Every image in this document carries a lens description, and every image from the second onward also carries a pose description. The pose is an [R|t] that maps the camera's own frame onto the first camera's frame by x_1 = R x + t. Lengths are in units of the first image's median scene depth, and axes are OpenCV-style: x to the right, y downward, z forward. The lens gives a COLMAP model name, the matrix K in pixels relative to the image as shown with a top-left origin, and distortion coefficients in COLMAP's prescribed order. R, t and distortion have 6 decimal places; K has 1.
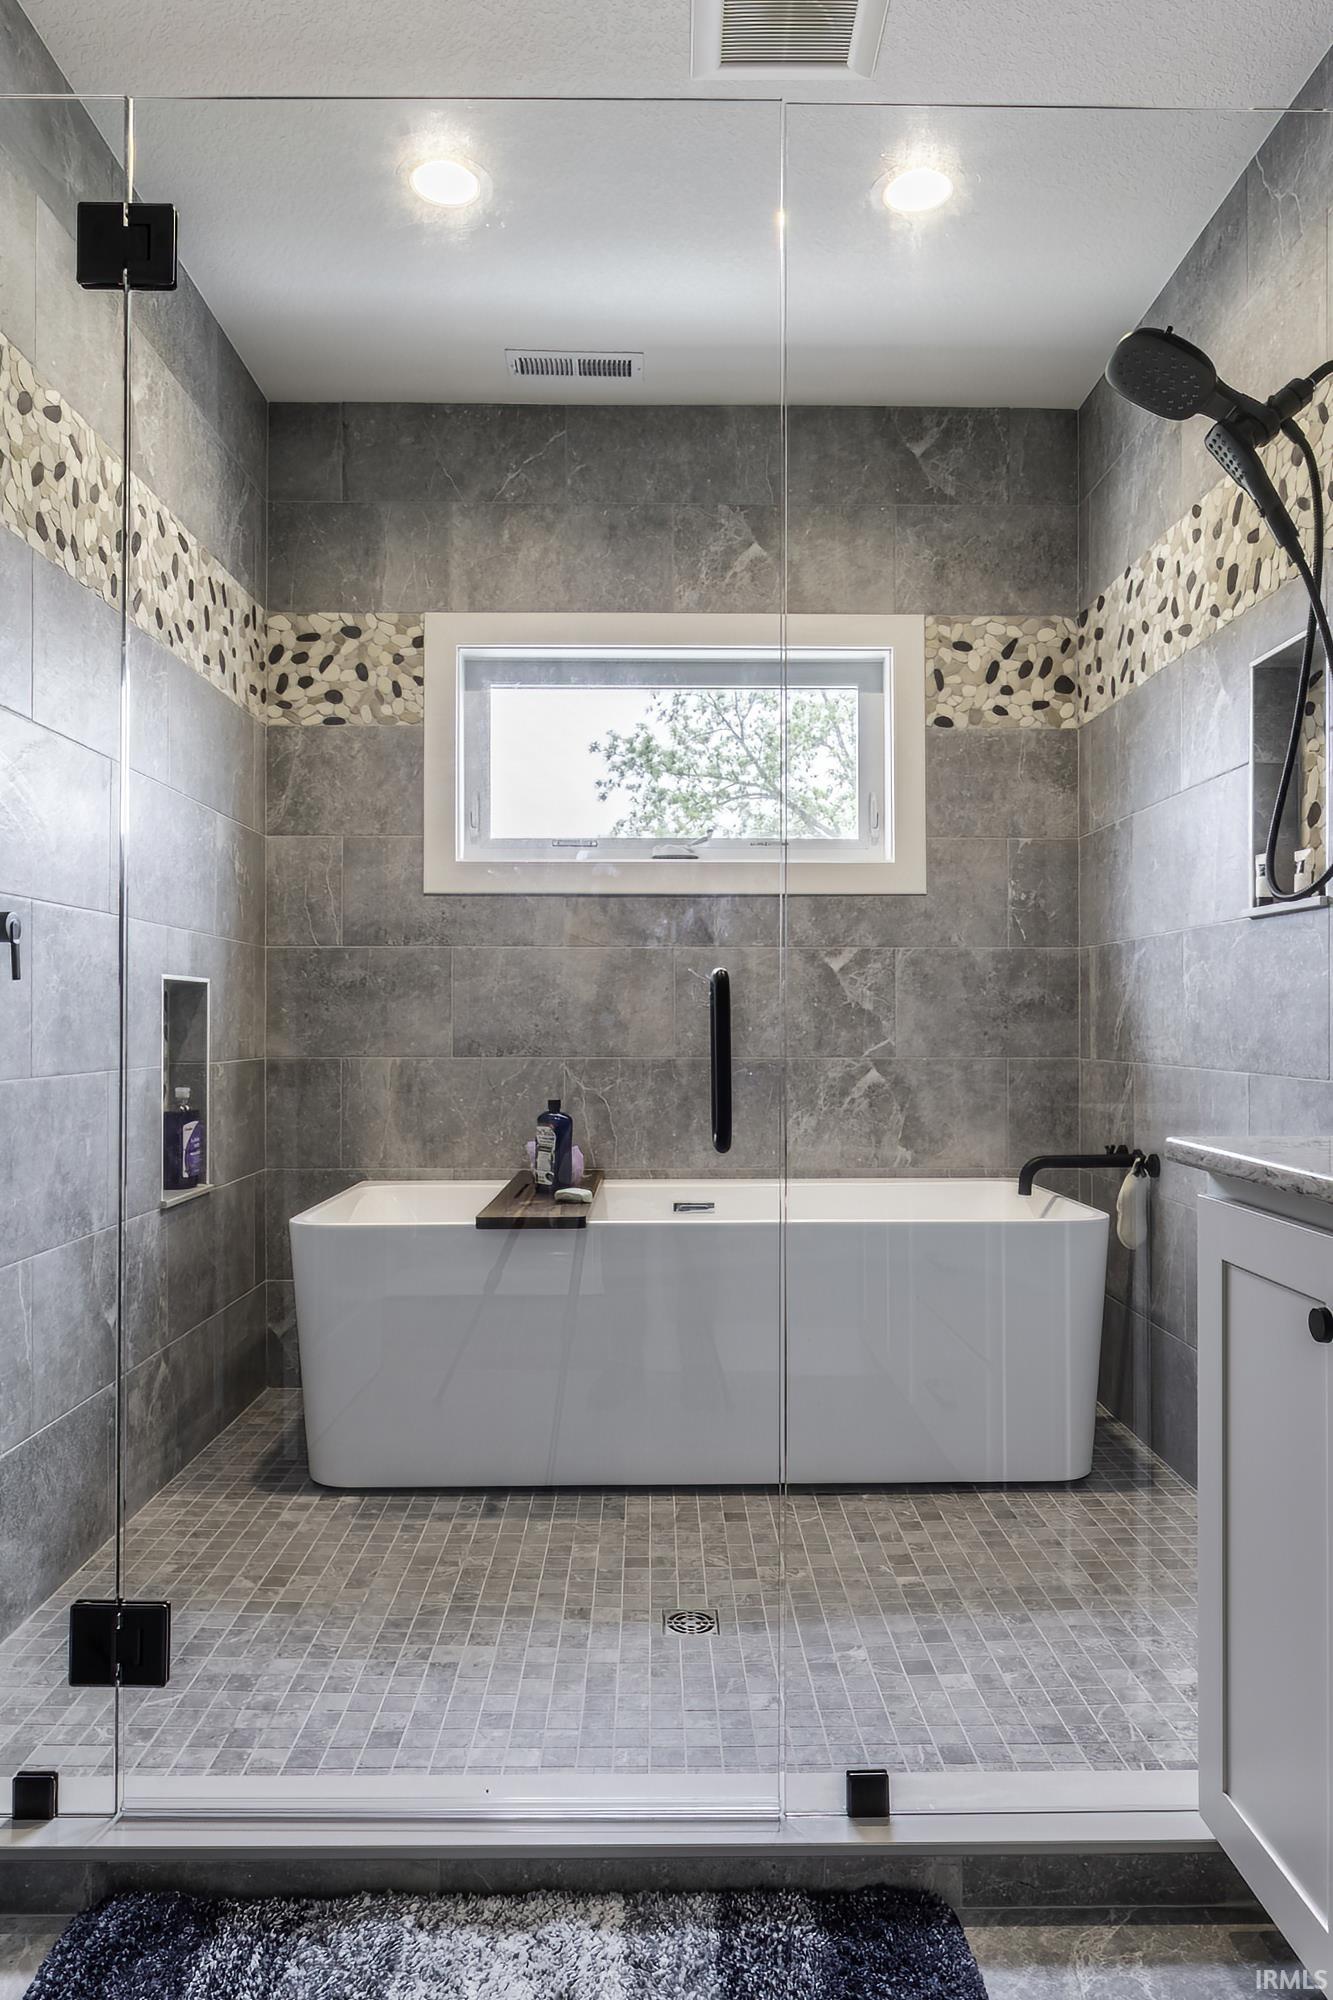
lens RADIAL K [[1287.8, 0, 672.6], [0, 1287.8, 1010.5], [0, 0, 1]] dist [-0.005007, -0.000585]
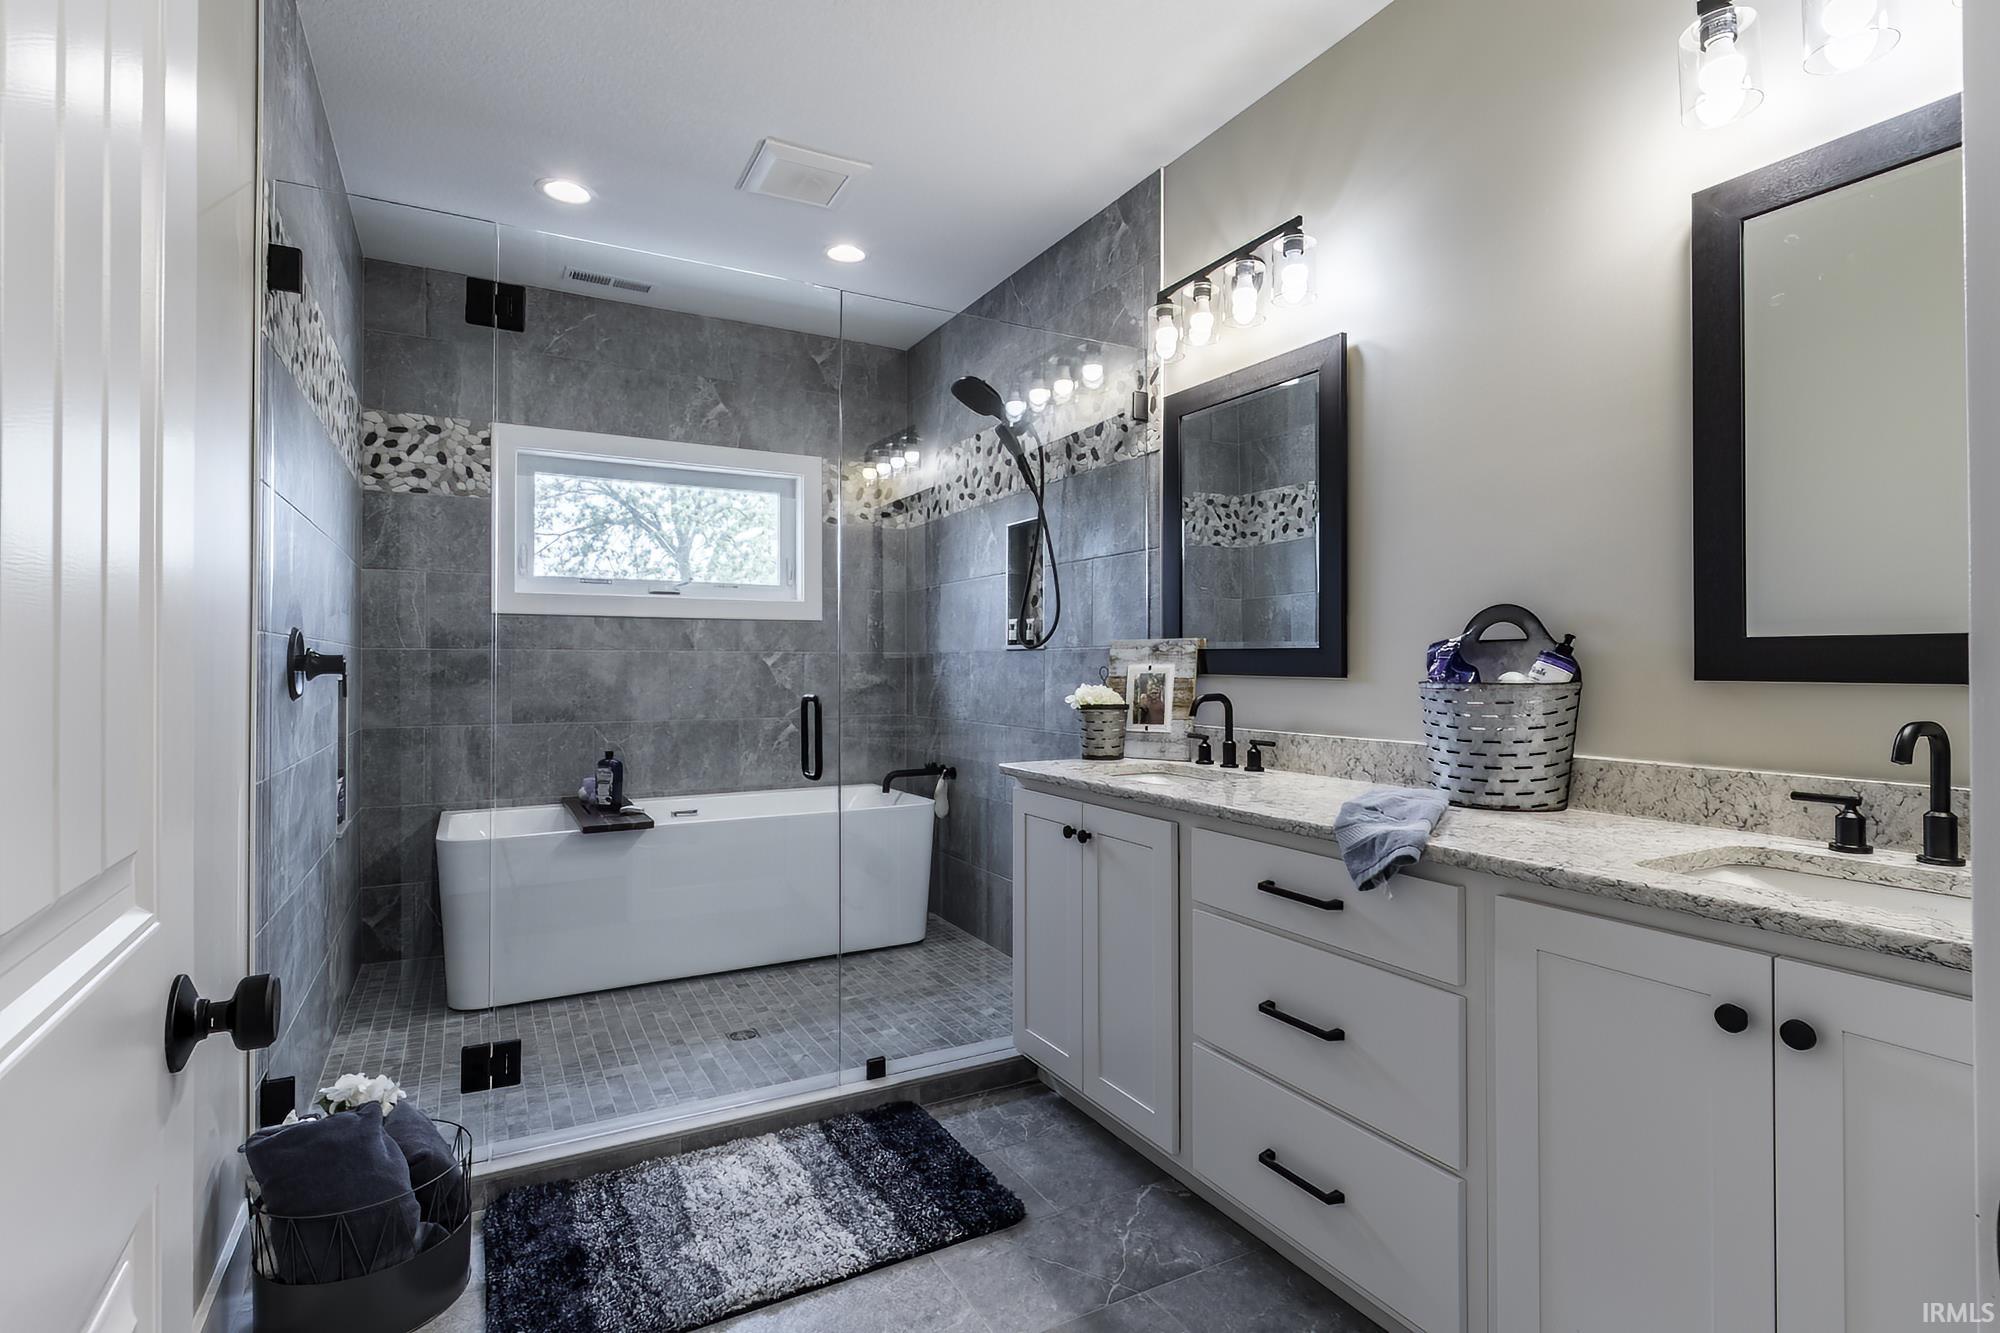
lens RADIAL K [[963.8, 0, 995.8], [0, 963.8, 665.2], [0, 0, 1]] dist [0.003805, -0.002247]
pose [[0.888824, -0.000349, 0.458249, -0.201318], [-0.002728, 0.999978, 0.006053, -0.043229], [-0.458241, -0.006630, 0.888803, -0.265097]]
